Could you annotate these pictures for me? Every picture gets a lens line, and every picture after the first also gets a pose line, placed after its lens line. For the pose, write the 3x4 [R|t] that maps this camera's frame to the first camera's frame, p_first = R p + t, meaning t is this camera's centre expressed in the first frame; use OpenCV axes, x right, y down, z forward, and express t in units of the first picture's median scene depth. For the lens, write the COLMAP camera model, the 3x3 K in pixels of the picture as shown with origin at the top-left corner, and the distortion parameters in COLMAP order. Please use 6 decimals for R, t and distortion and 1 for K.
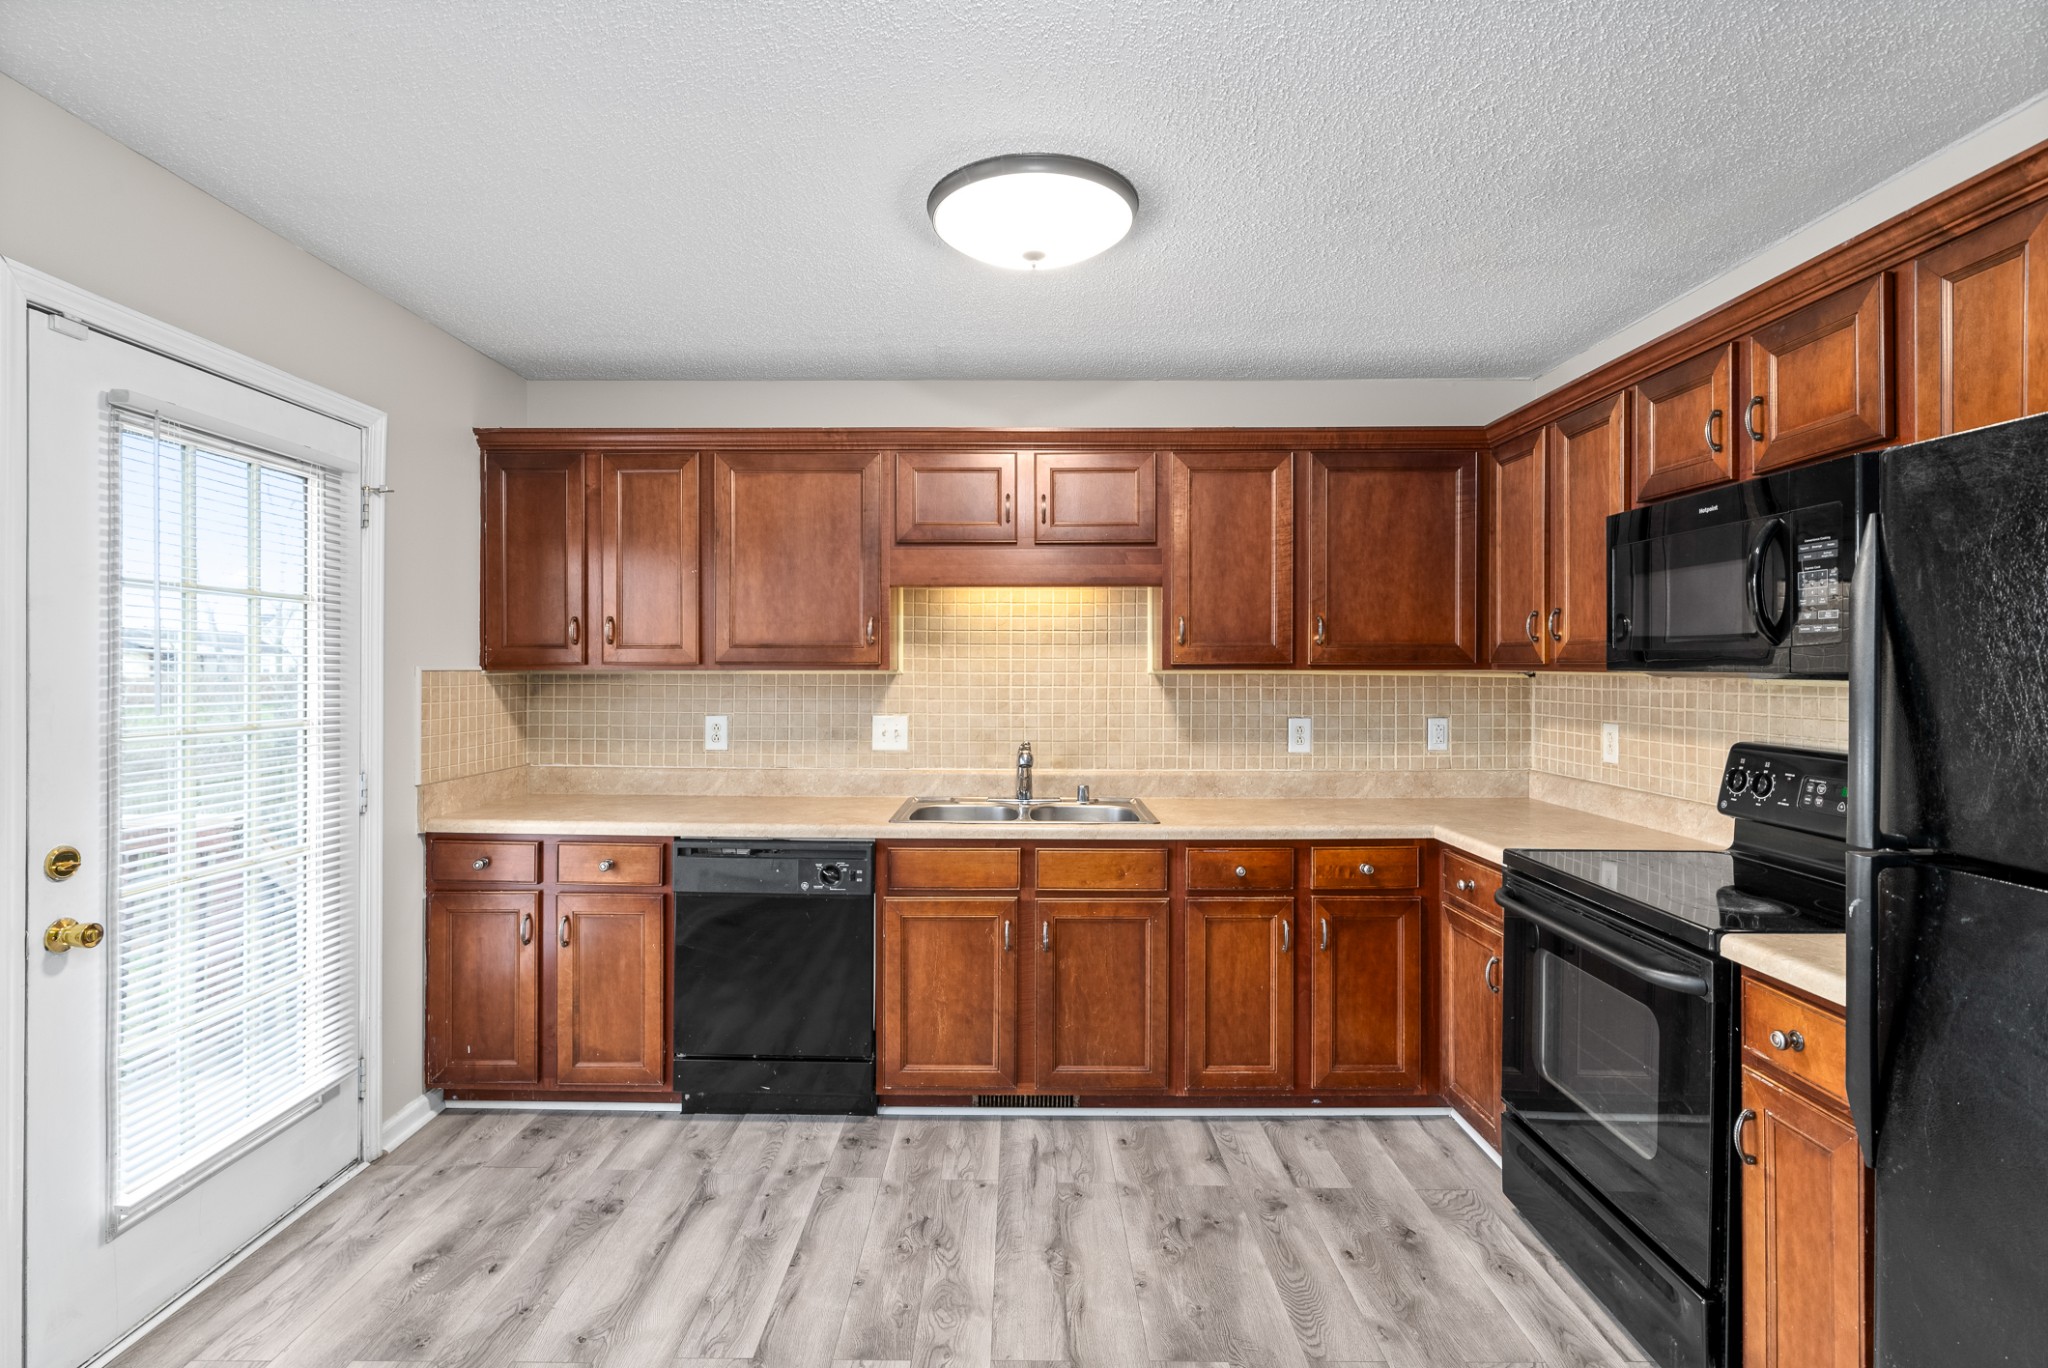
lens RADIAL K [[982.9, 0, 996.4], [0, 982.9, 662.1], [0, 0, 1]] dist [0.002237, 0.000240]
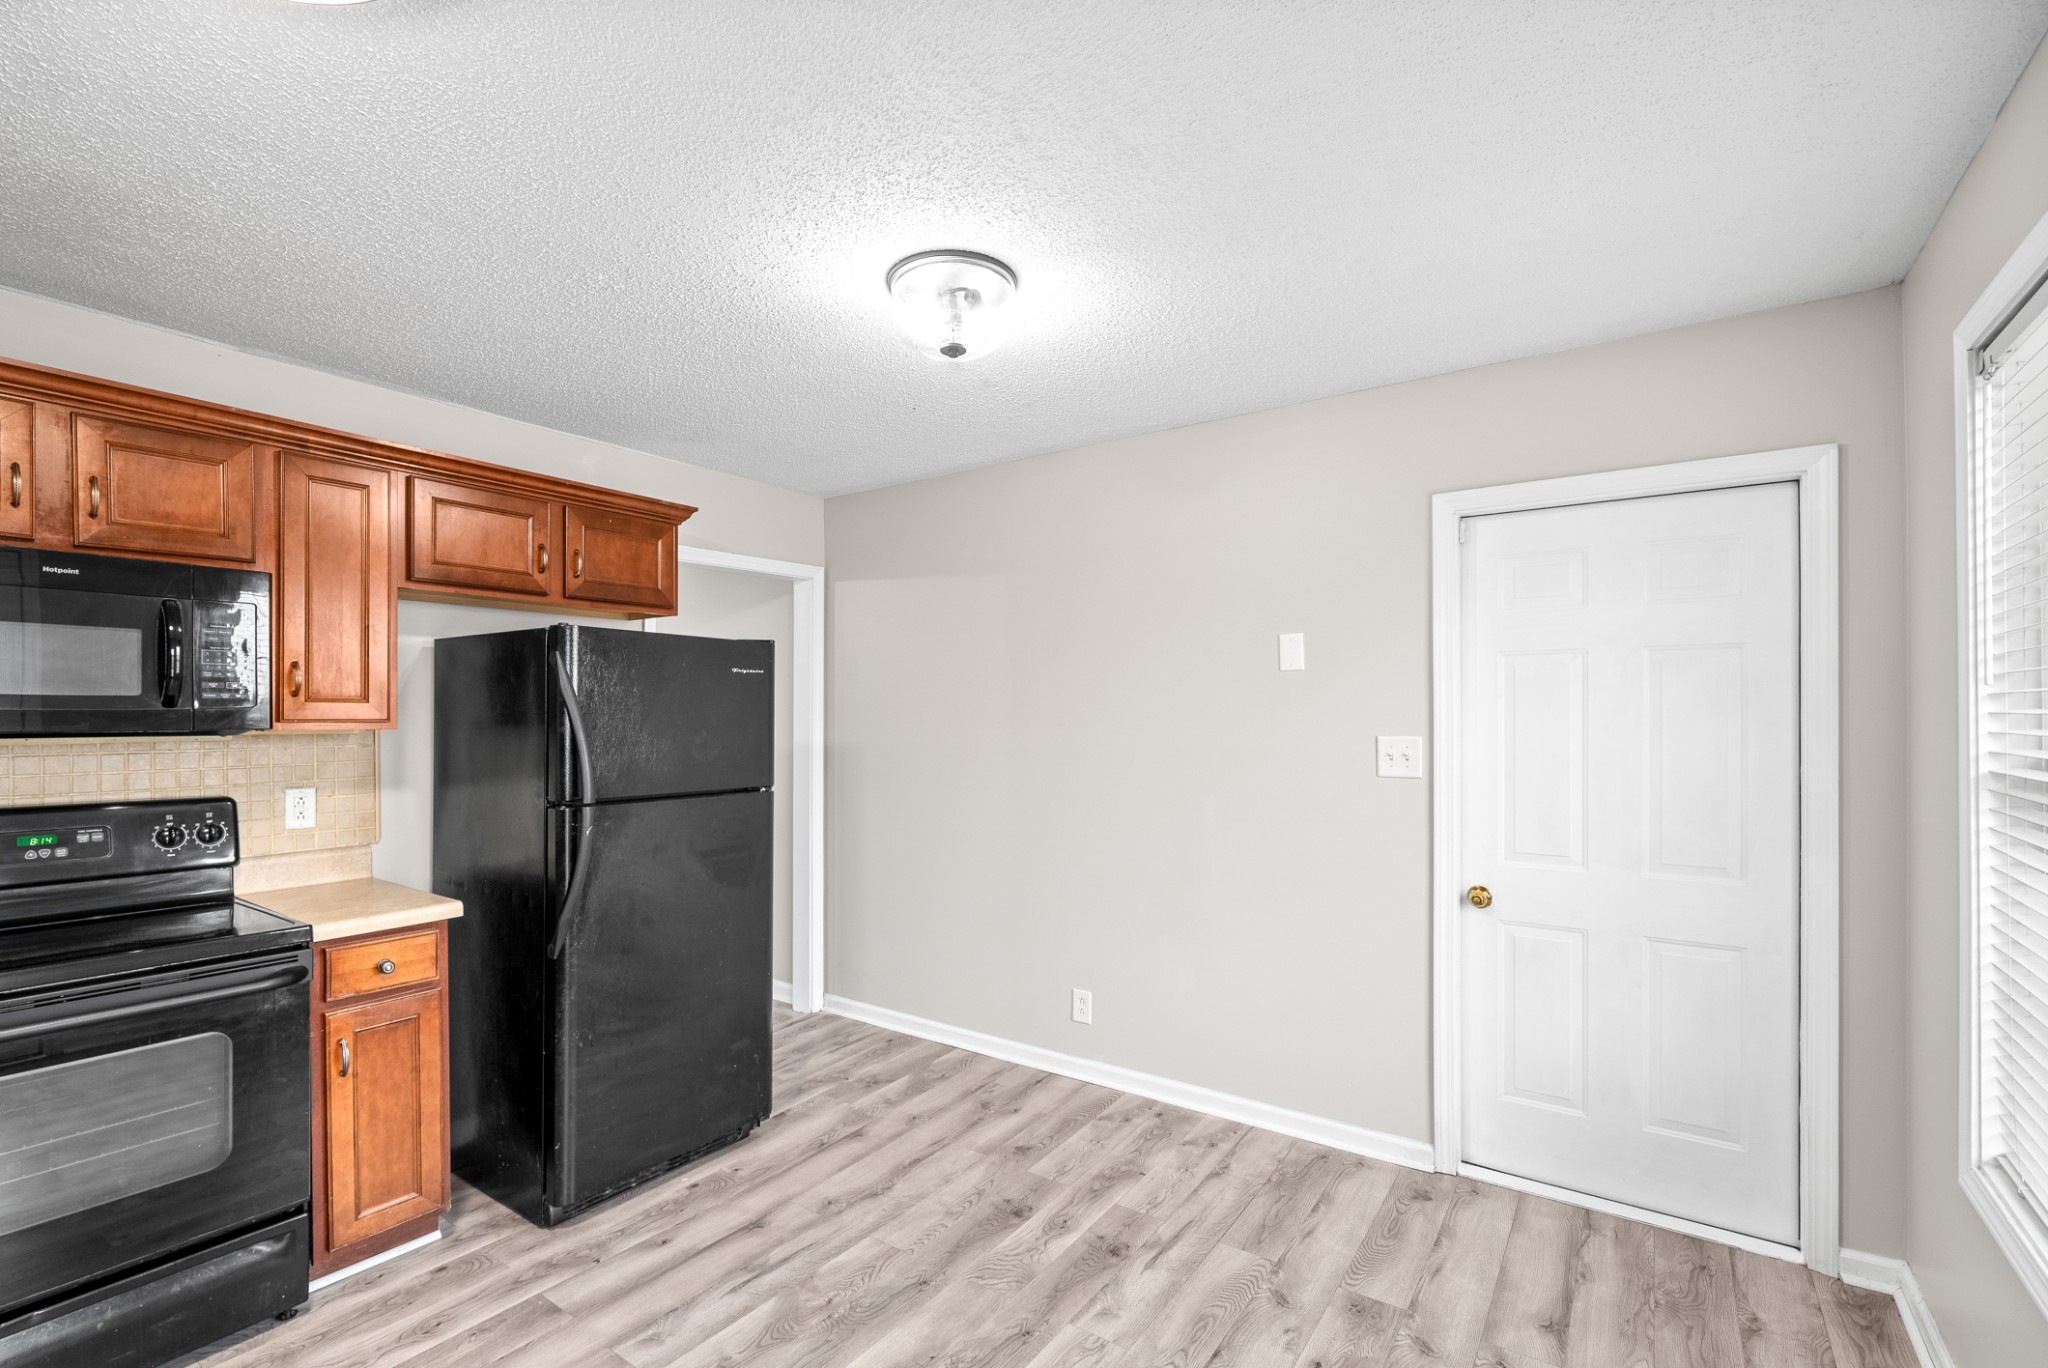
lens RADIAL K [[909.5, 0, 1008.5], [0, 909.5, 708.2], [0, 0, 1]] dist [0.003356, -0.000840]
pose [[-0.831391, 0.005644, 0.555659, -0.393486], [0.000242, 0.999952, -0.009794, -0.003098], [-0.555688, -0.008008, -0.831353, 0.808985]]
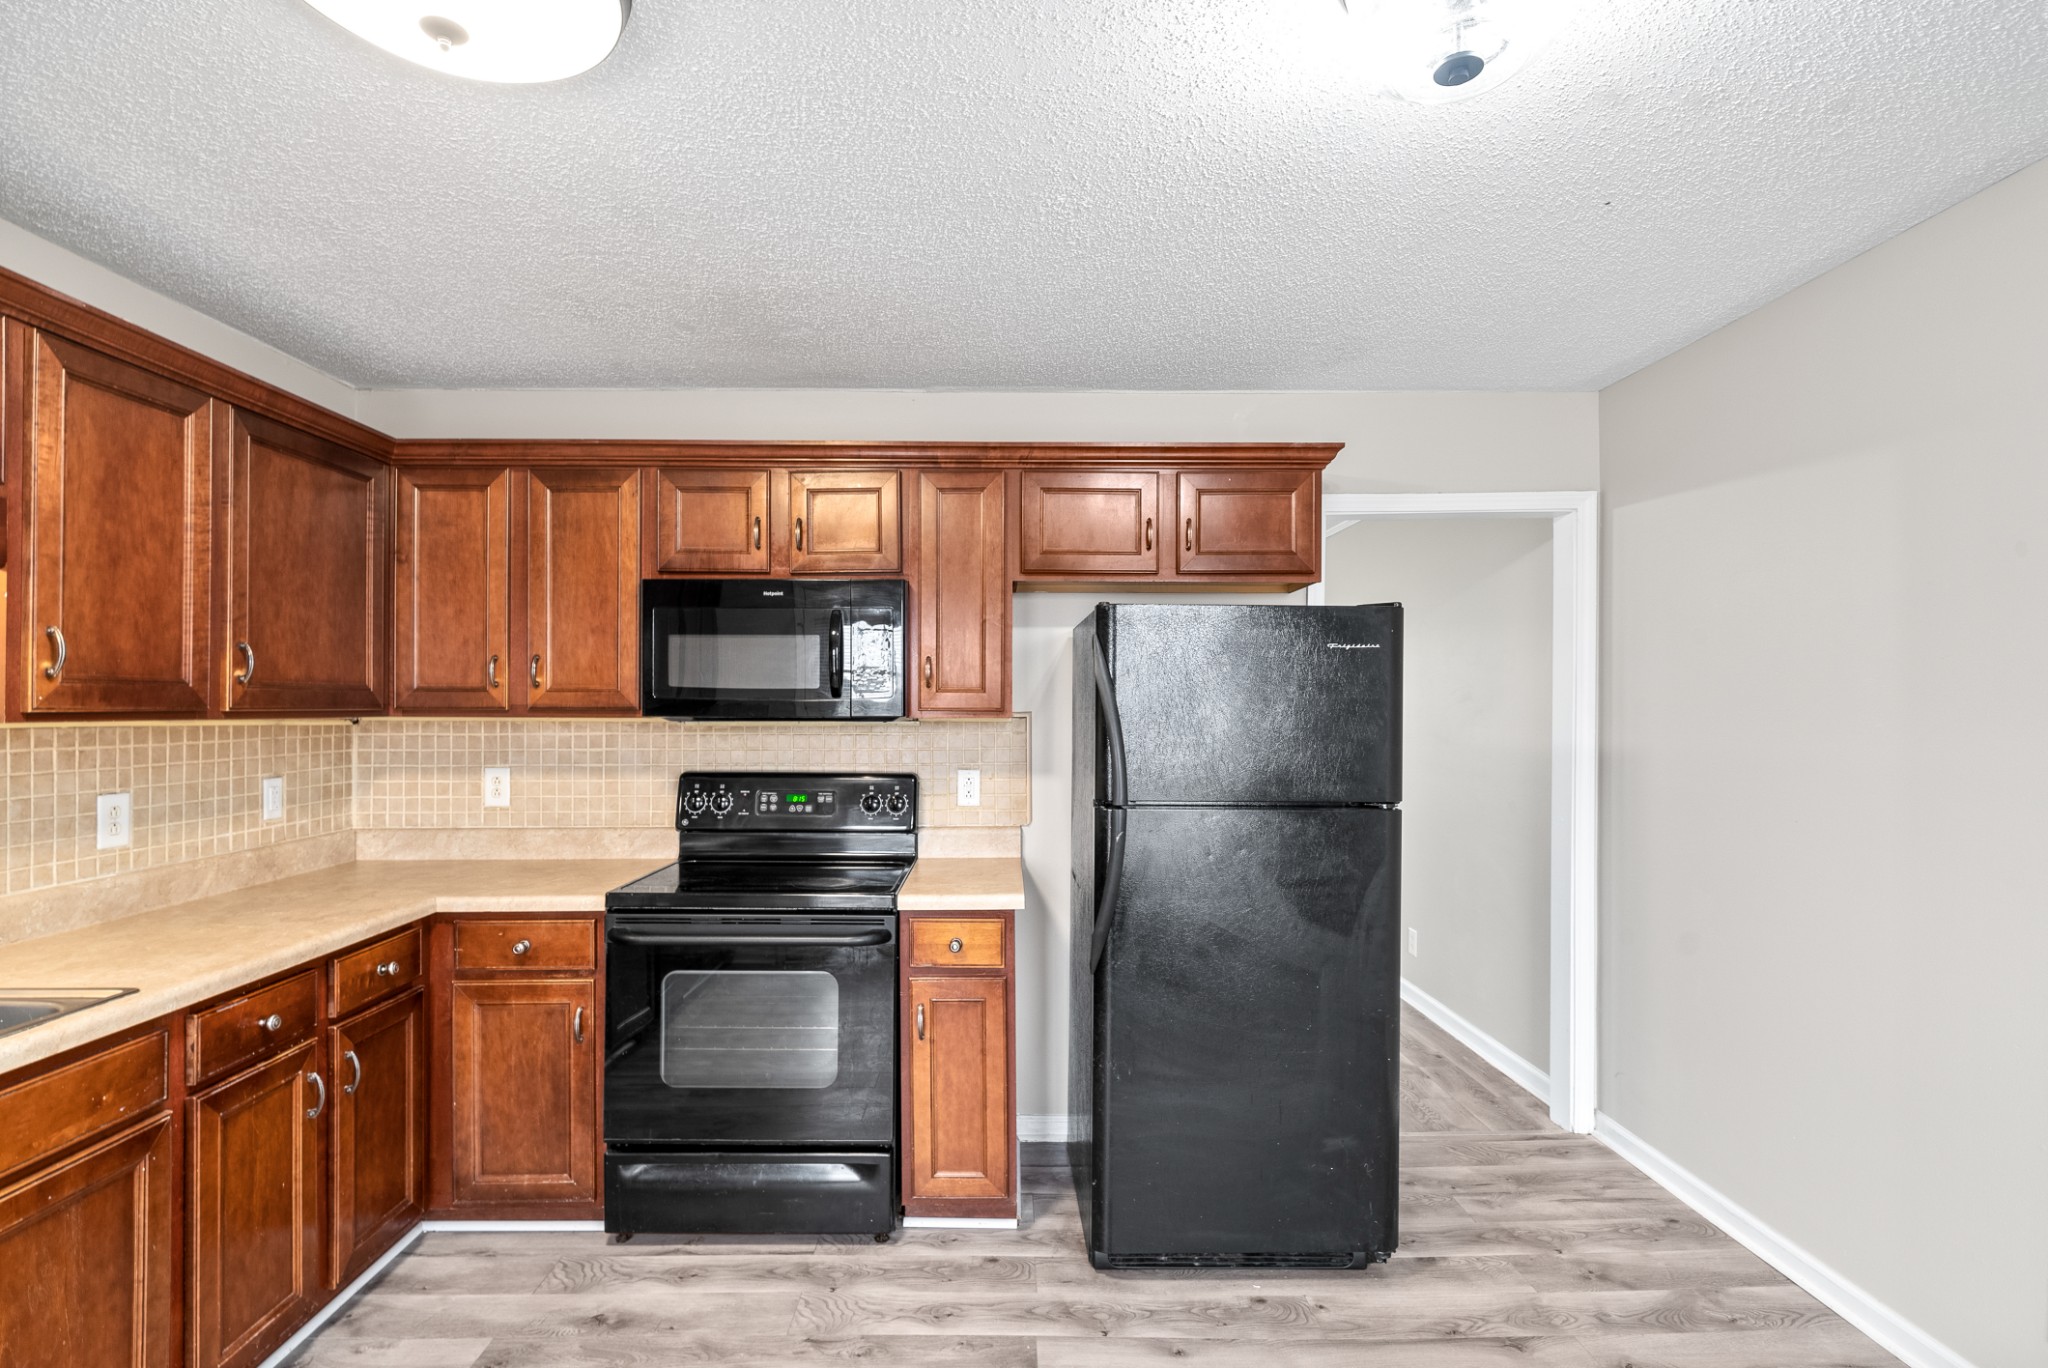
lens RADIAL K [[982.9, 0, 1023.3], [0, 982.9, 698.1], [0, 0, 1]] dist [0.002237, 0.000240]
pose [[-0.038206, 0.007466, 0.999242, -0.396372], [-0.003883, 0.999963, -0.007620, -0.003879], [-0.999262, -0.004172, -0.038175, 0.467643]]
